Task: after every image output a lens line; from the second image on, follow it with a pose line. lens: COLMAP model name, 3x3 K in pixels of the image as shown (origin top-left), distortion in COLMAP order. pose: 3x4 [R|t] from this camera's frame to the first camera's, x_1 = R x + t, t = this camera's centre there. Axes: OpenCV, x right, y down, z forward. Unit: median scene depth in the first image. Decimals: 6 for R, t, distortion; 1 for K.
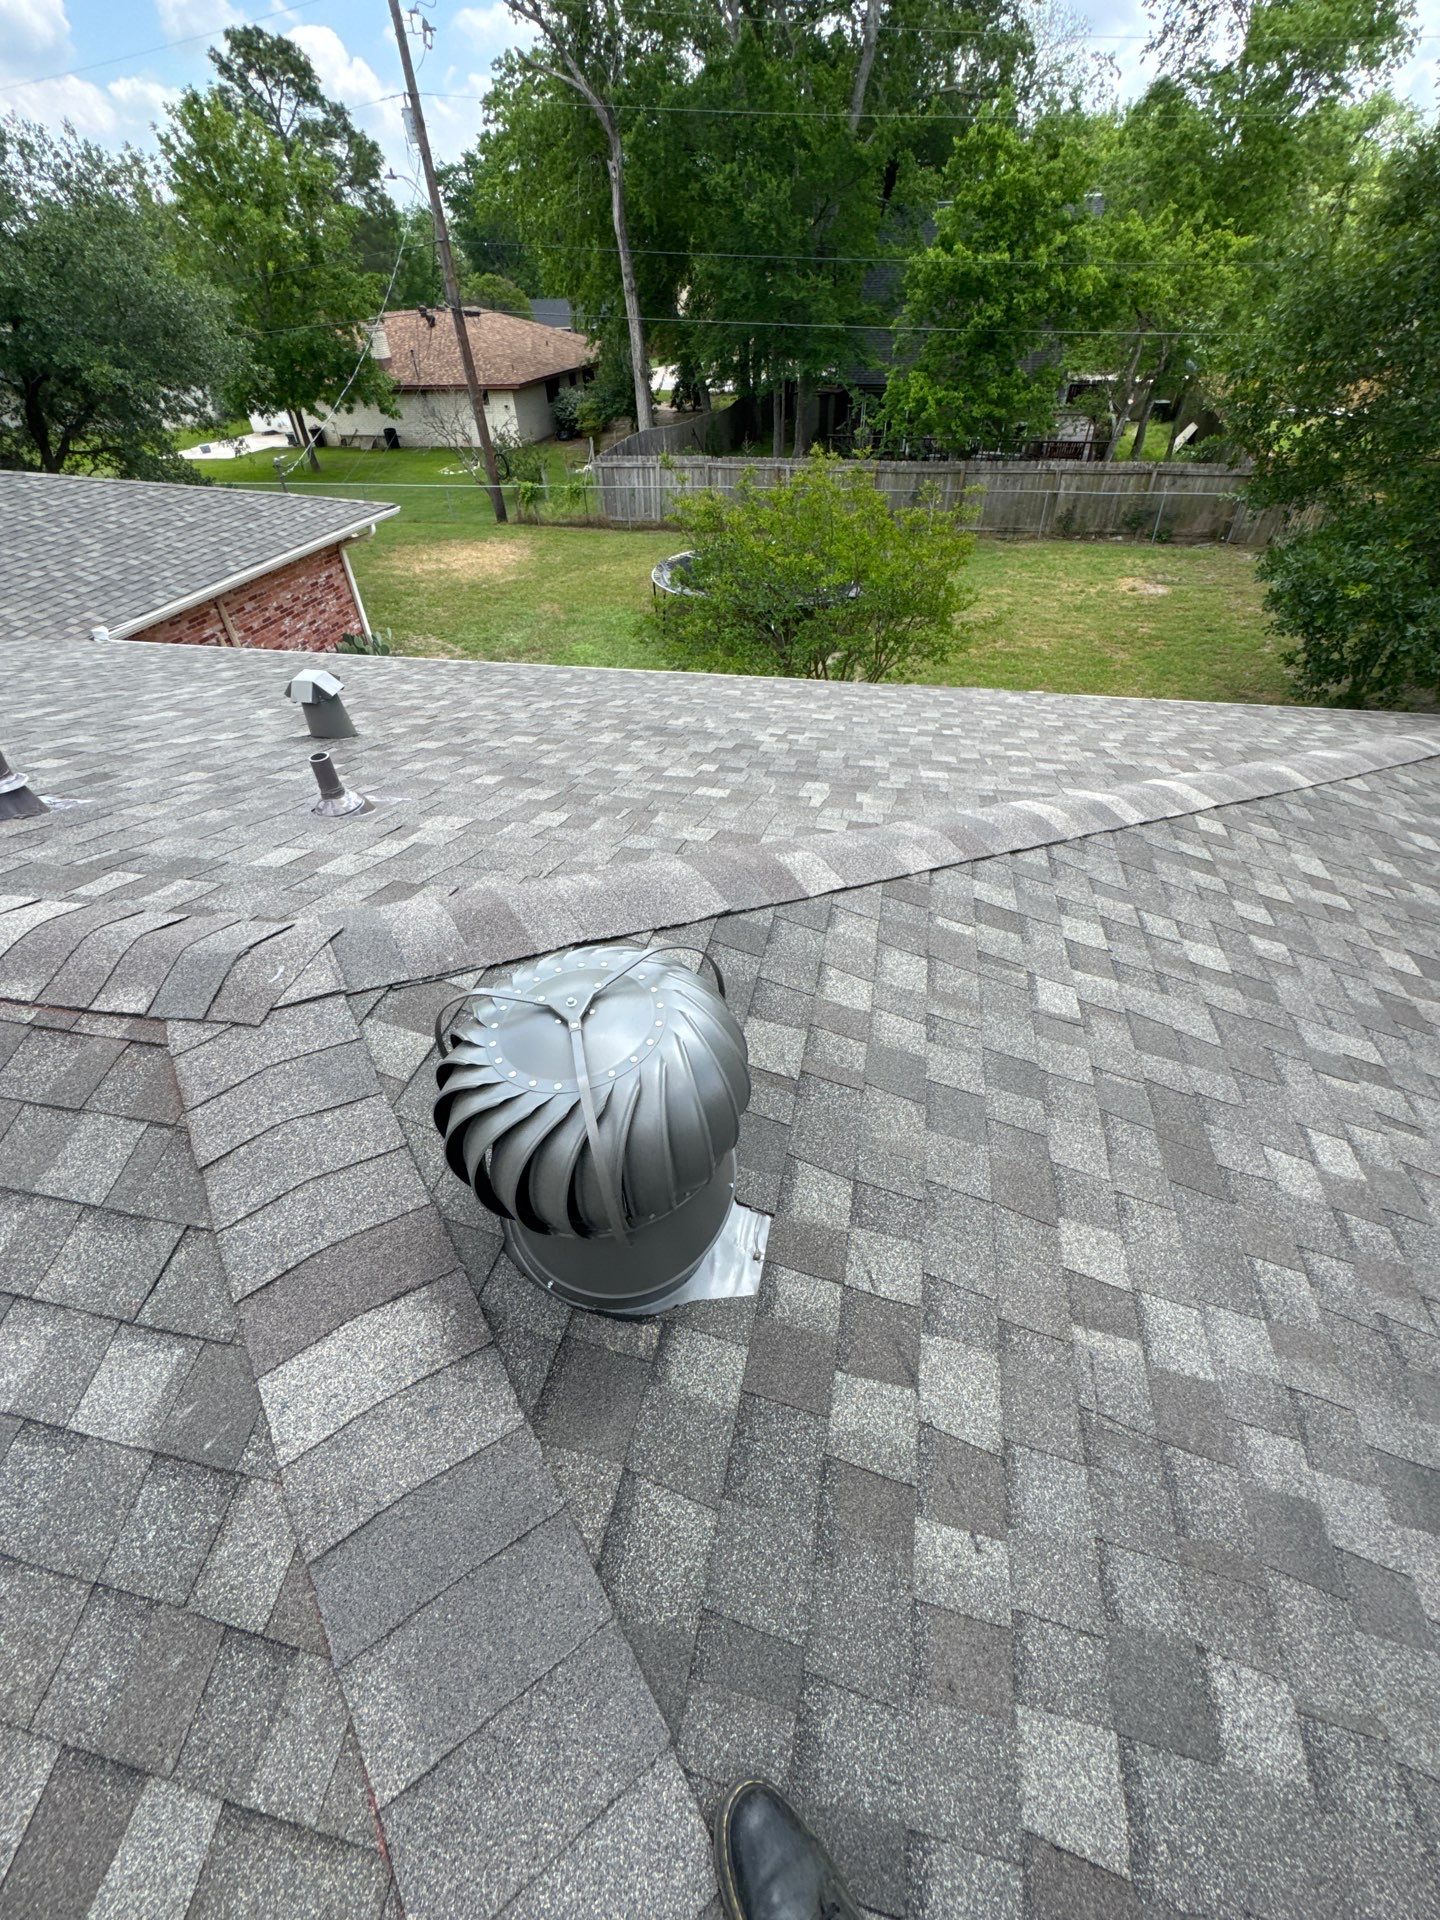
lens RADIAL K [[771.7, 0, 722.2], [0, 771.7, 962.9], [0, 0, 1]] dist [-0.006568, 0.000398]
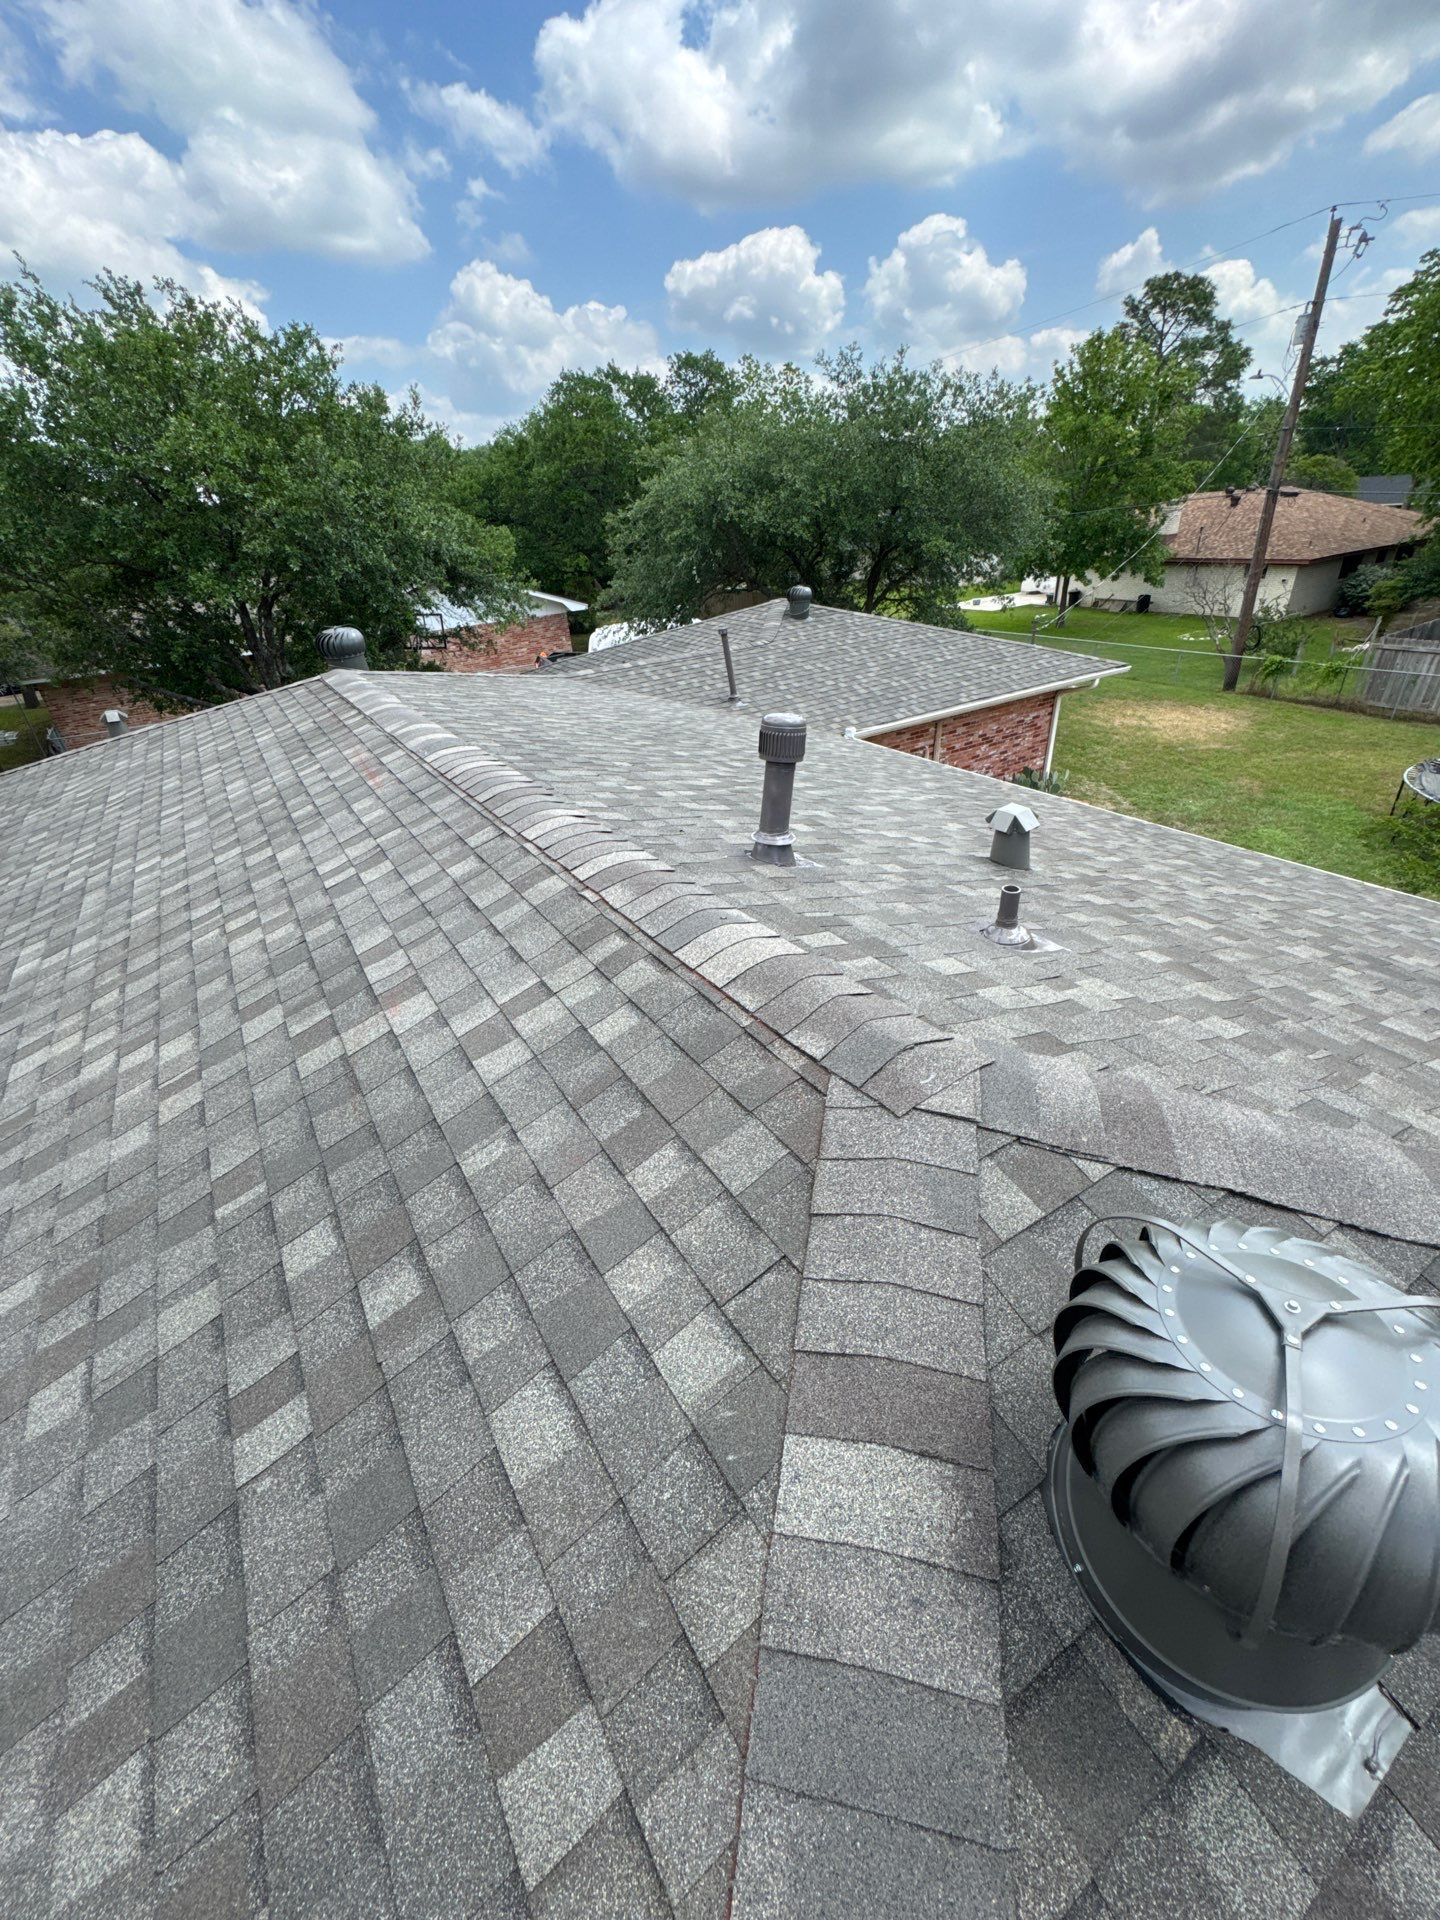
lens RADIAL K [[771.7, 0, 721.5], [0, 771.7, 964.3], [0, 0, 1]] dist [-0.006568, 0.000398]
pose [[0.697359, 0.348366, -0.626364, -0.011266], [-0.441295, 0.897328, 0.007755, -0.000643], [0.564756, 0.271003, 0.779493, -0.003216]]
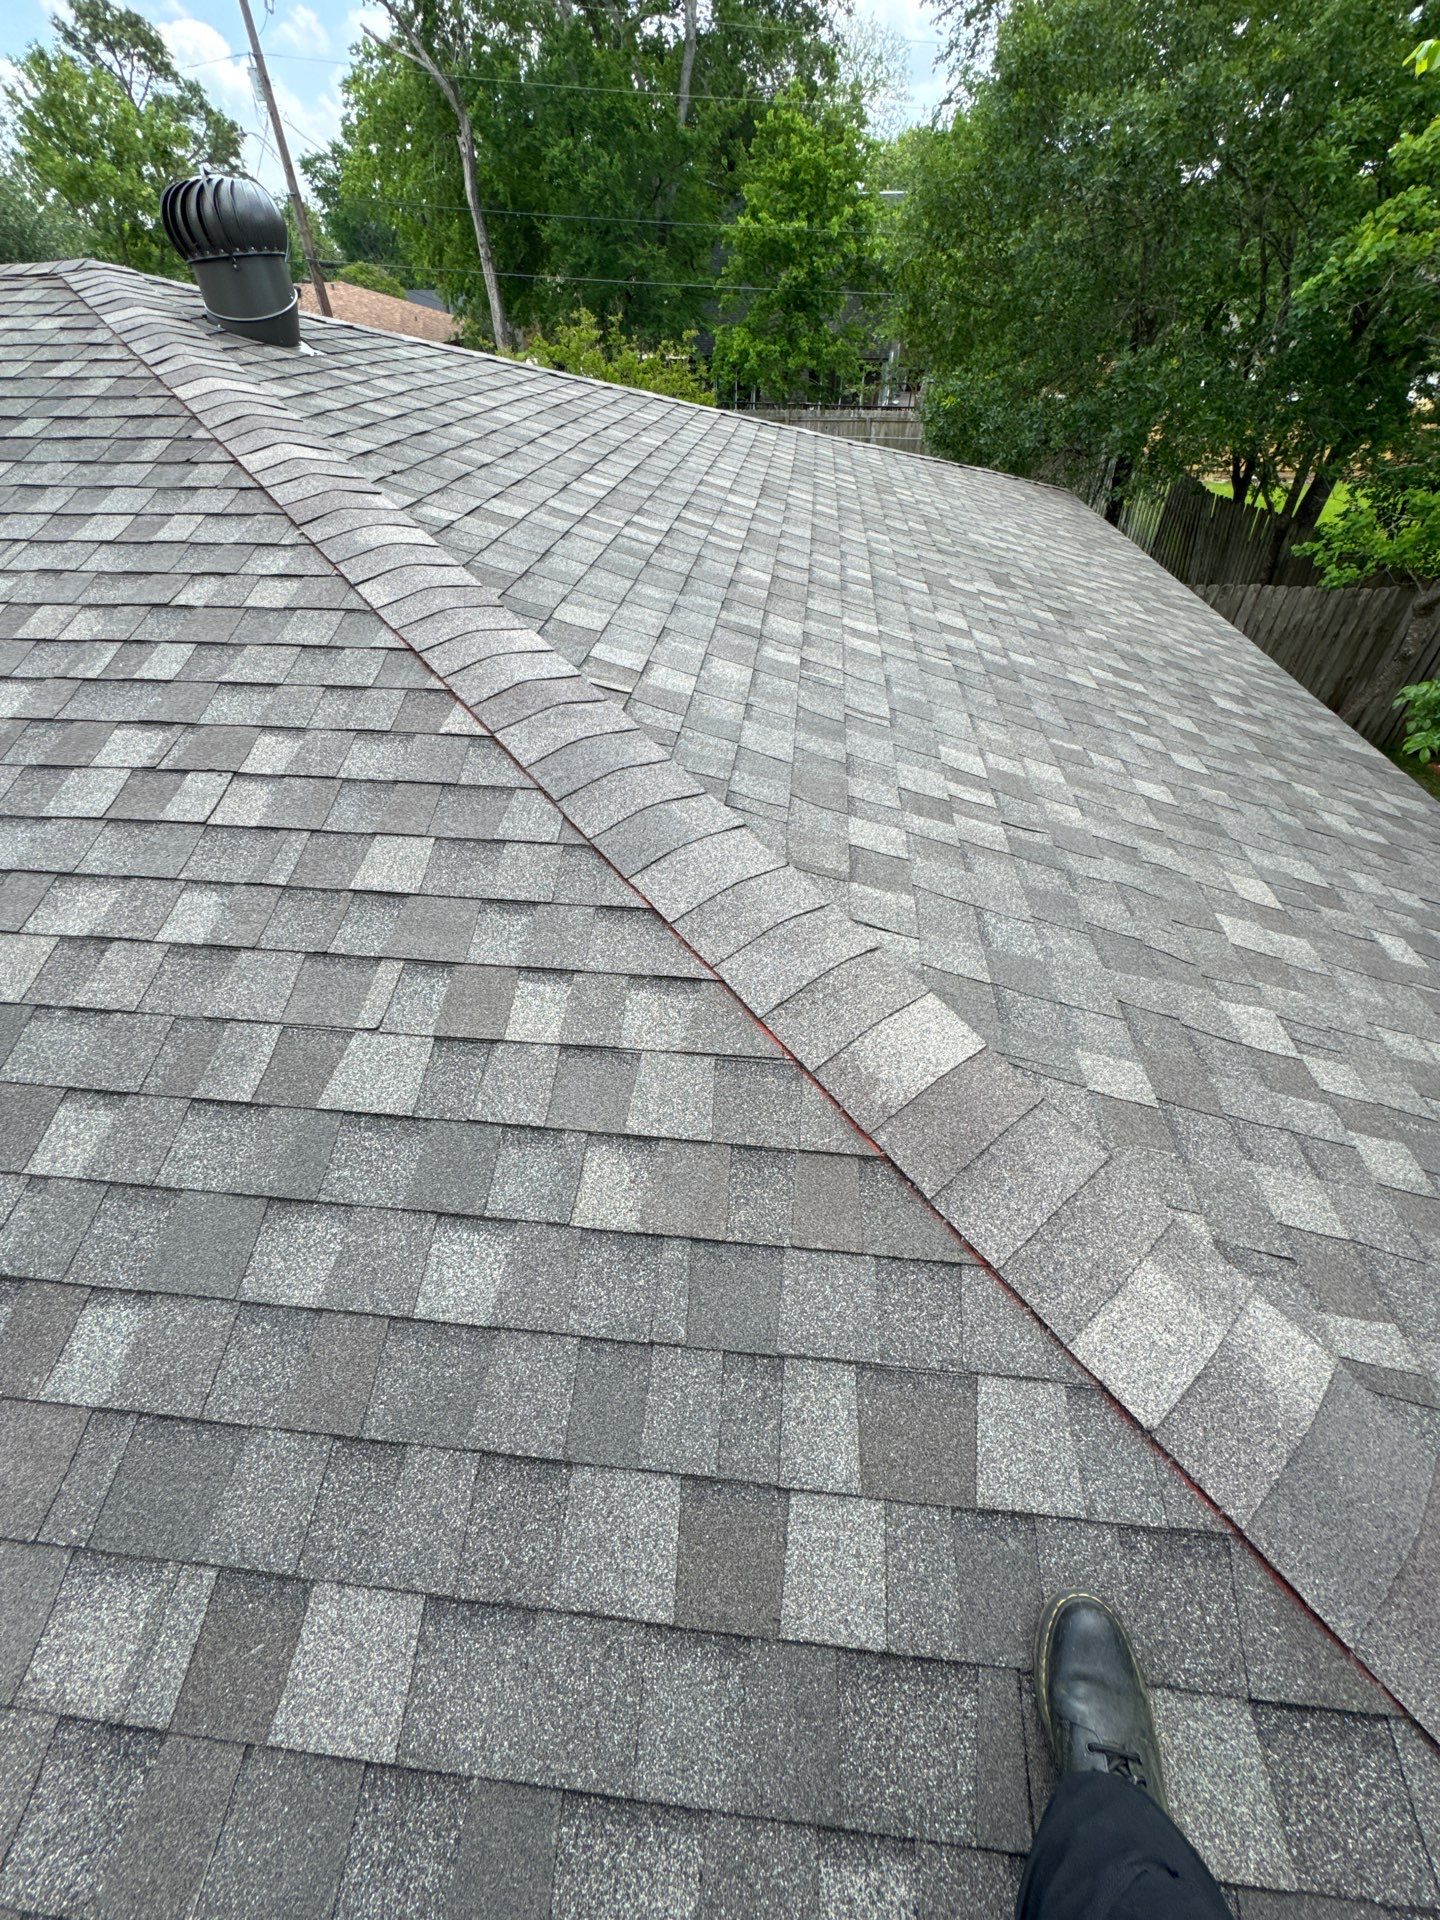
lens RADIAL K [[771.7, 0, 716.1], [0, 771.7, 959.4], [0, 0, 1]] dist [-0.006568, 0.000398]
pose [[0.994347, -0.048859, 0.094273, 0.074037], [0.049856, 0.998722, -0.008251, 0.177746], [-0.093749, 0.012904, 0.995512, -0.116084]]
